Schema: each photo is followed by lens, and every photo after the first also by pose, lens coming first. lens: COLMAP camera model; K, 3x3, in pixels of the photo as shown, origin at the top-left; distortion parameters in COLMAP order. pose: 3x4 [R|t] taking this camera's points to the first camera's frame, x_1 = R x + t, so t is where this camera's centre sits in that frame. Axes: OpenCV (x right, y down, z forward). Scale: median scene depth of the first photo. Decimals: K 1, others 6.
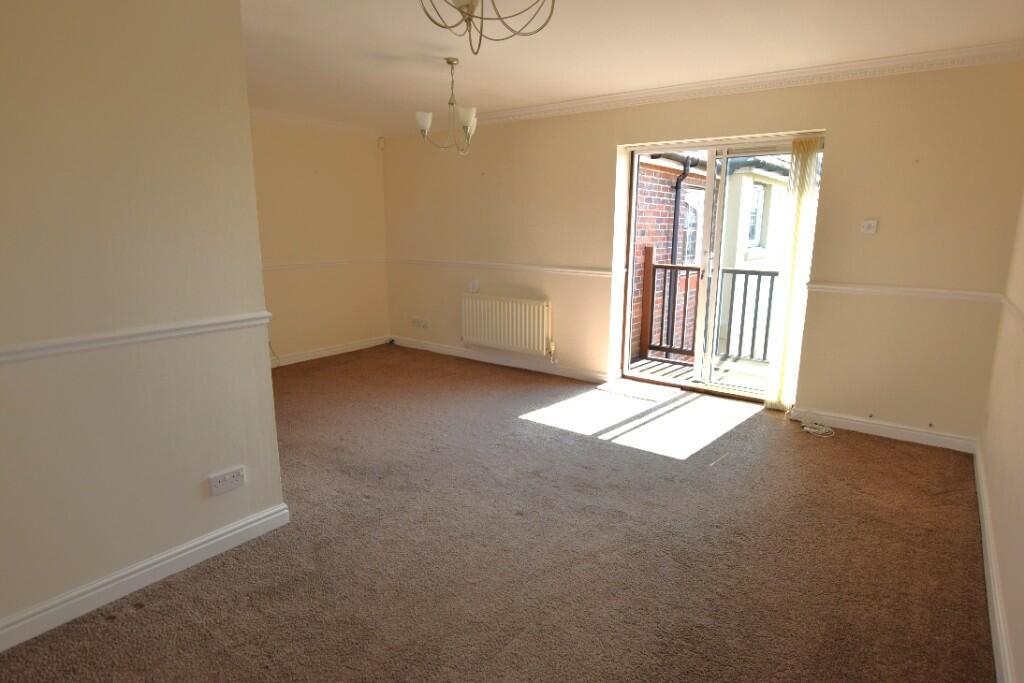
lens RADIAL K [[568.7, 0, 511.5], [0, 568.7, 340.7], [0, 0, 1]] dist [-0.001288, -0.000379]
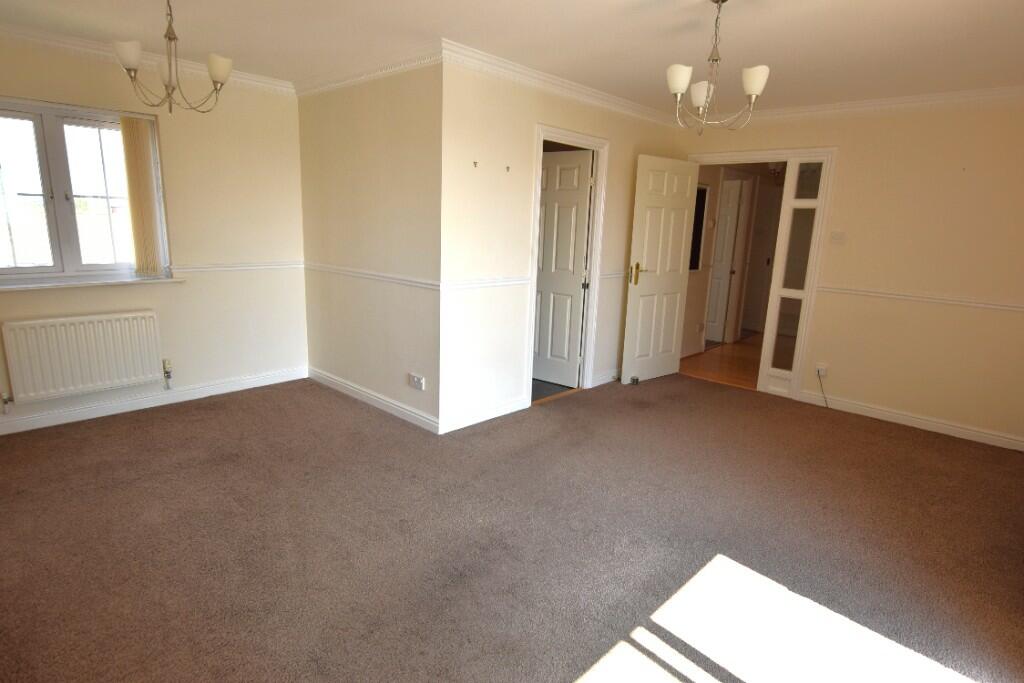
lens RADIAL K [[568.7, 0, 511.9], [0, 568.7, 343.7], [0, 0, 1]] dist [-0.001288, -0.000379]
pose [[-0.112357, 0.208736, -0.971496, 0.679302], [-0.237582, 0.943687, 0.230238, -0.193080], [0.964847, 0.256679, -0.056438, 0.894115]]
